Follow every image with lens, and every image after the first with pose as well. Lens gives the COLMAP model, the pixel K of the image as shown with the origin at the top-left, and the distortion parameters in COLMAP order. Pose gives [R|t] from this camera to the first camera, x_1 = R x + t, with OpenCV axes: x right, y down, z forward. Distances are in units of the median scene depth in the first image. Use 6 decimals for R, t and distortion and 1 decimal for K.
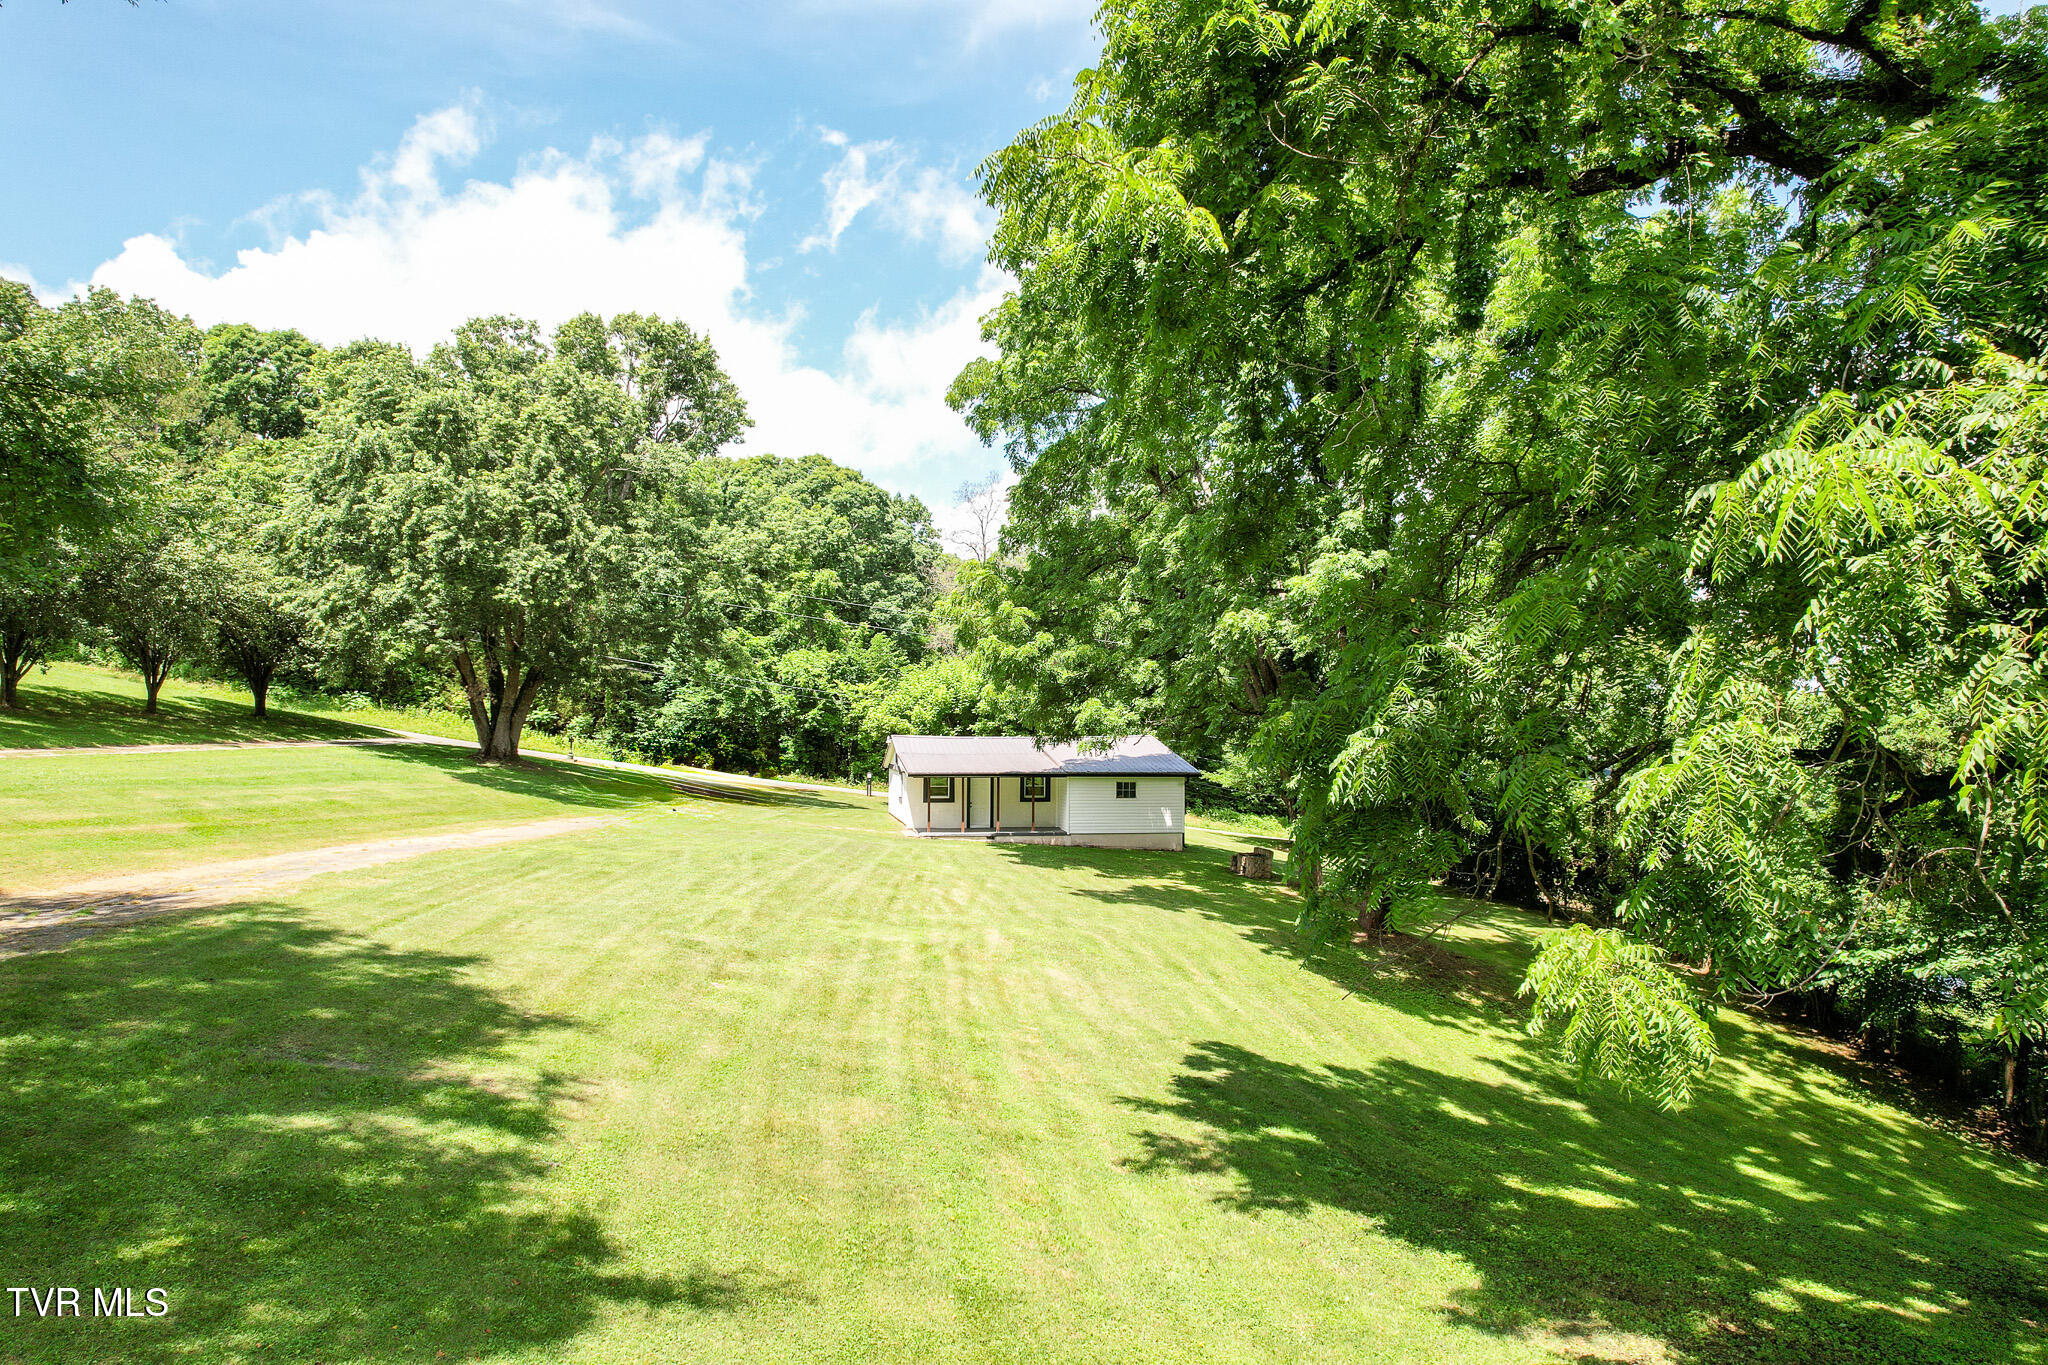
lens RADIAL K [[1303.3, 0, 1024.0], [0, 1303.3, 682.5], [0, 0, 1]] dist [-0.068960, 0.068403]
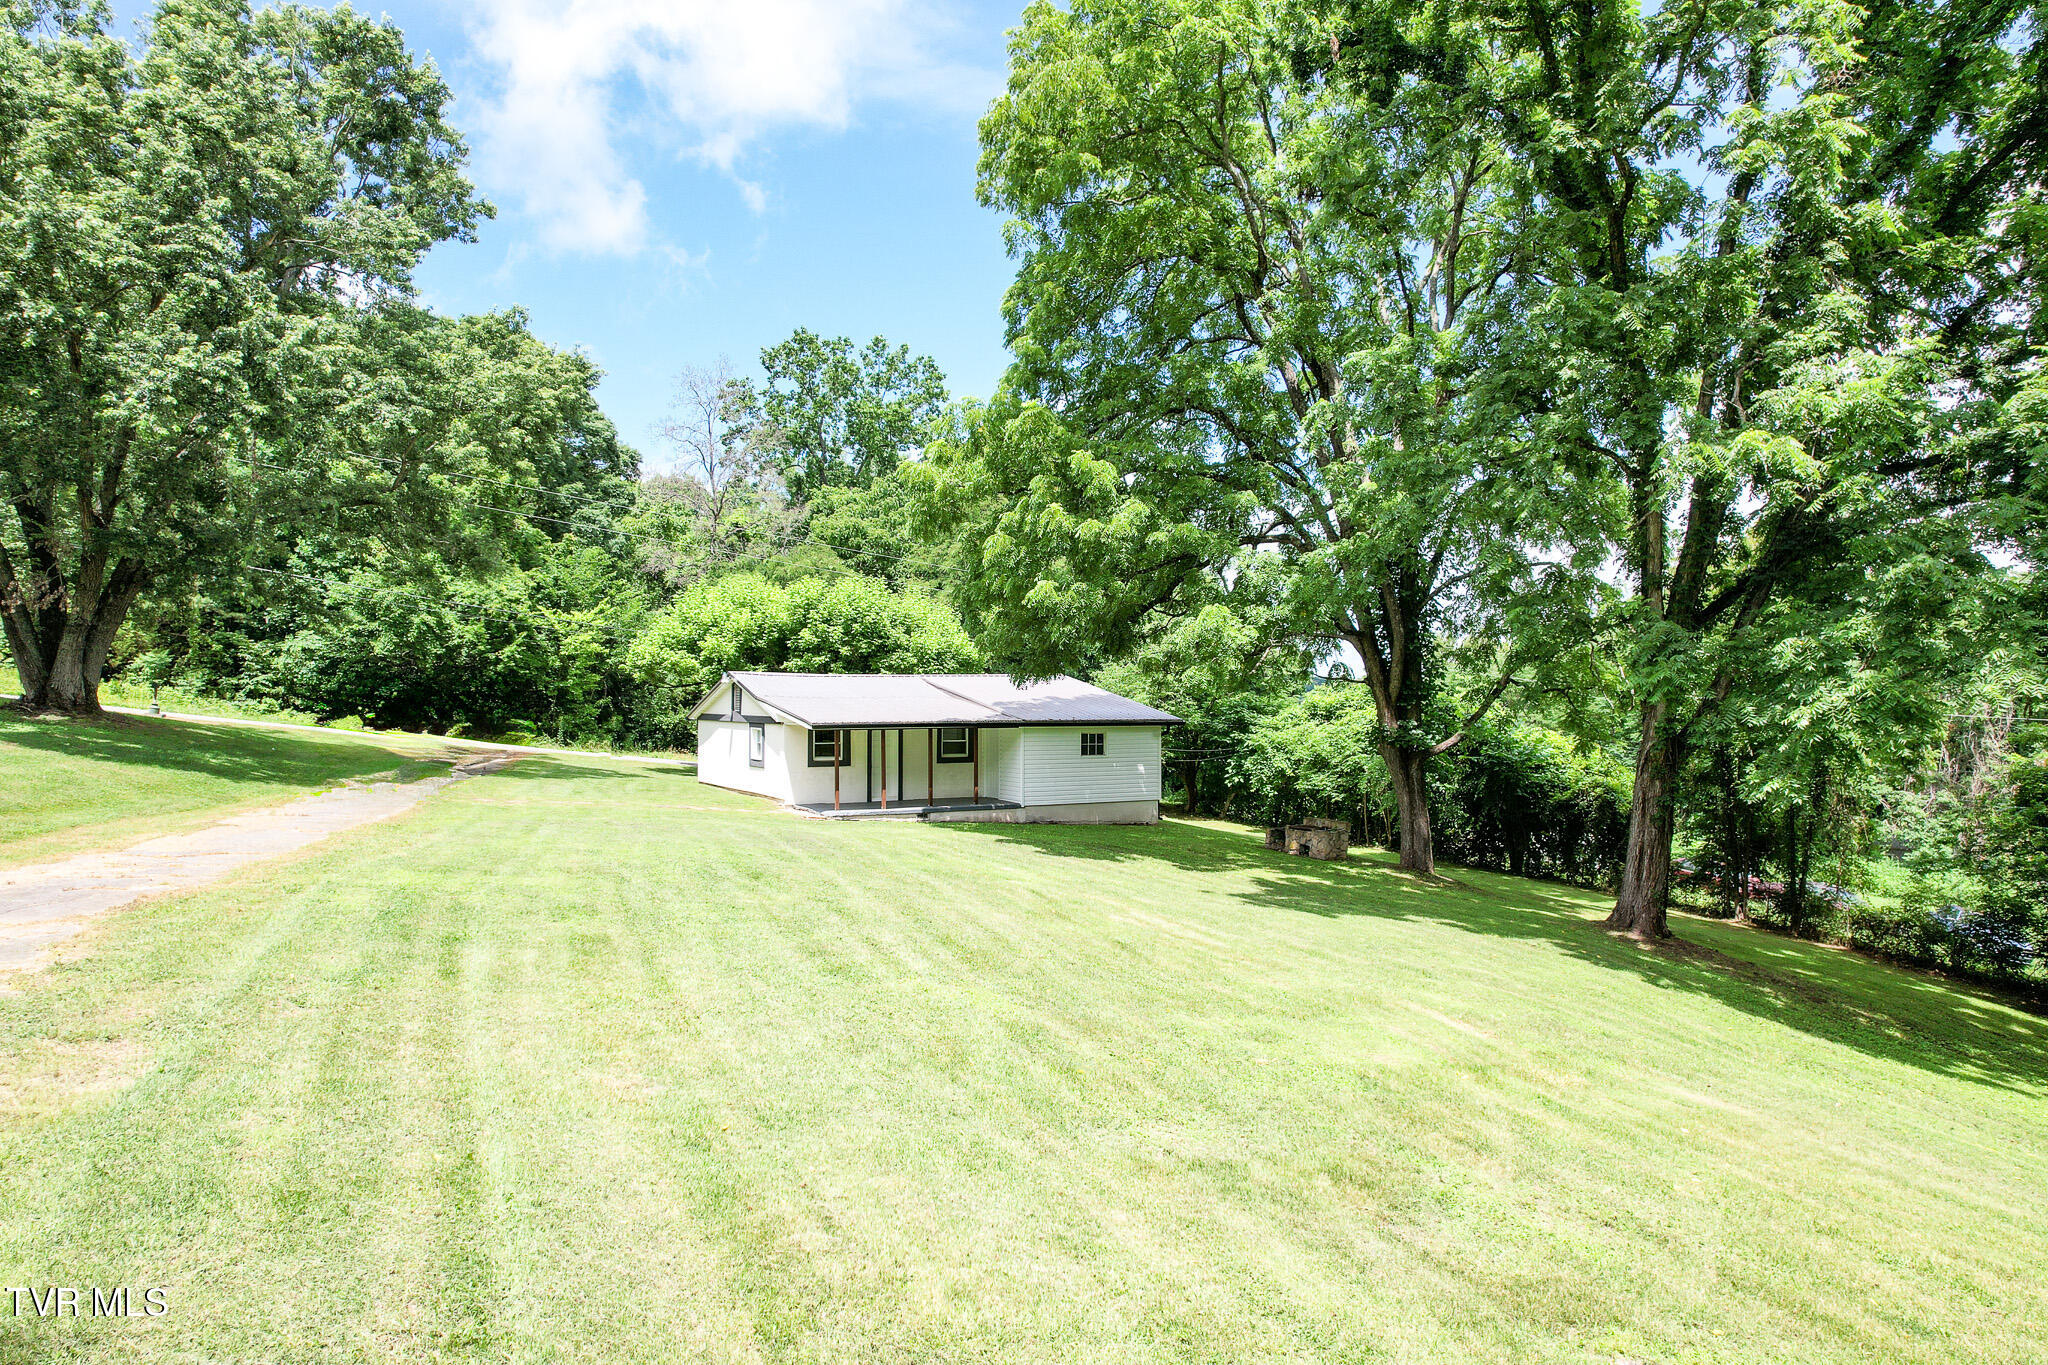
lens RADIAL K [[1303.3, 0, 1024.0], [0, 1303.3, 682.5], [0, 0, 1]] dist [-0.068960, 0.068403]
pose [[0.945228, -0.001278, 0.326409, -0.181725], [-0.009260, 0.999485, 0.030729, 0.023812], [-0.326280, -0.032068, 0.944729, 0.295670]]
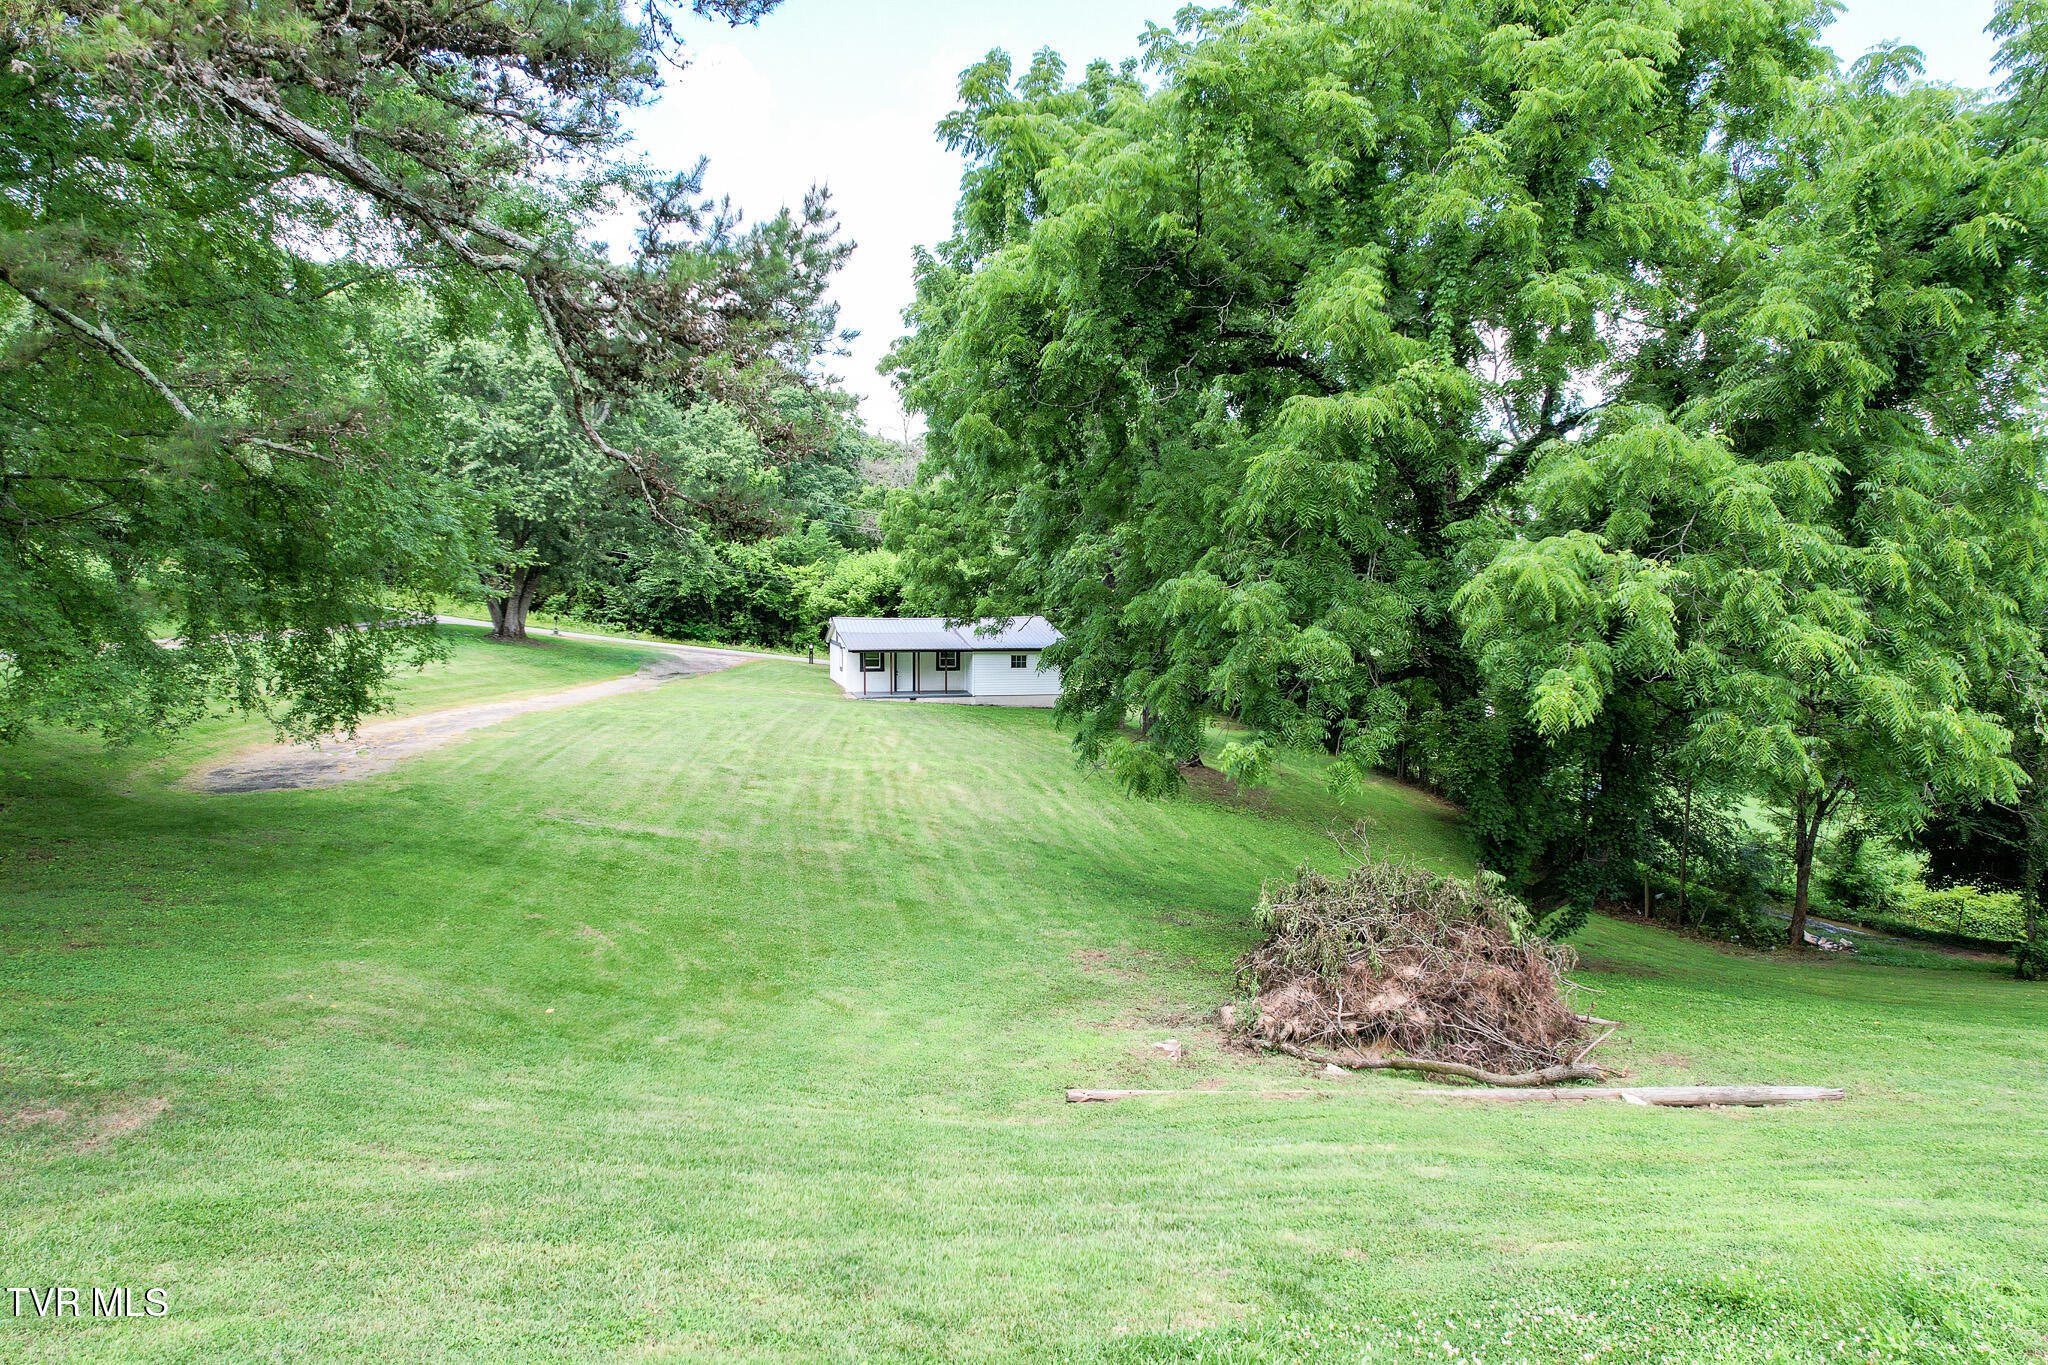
lens RADIAL K [[1290.0, 0, 1018.8], [0, 1290.0, 714.6], [0, 0, 1]] dist [-0.001099, -0.000022]
pose [[0.998511, -0.005692, 0.054258, 0.008649], [-0.001678, 0.990869, 0.134818, -0.034606], [-0.054530, -0.134708, 0.989384, -0.250022]]
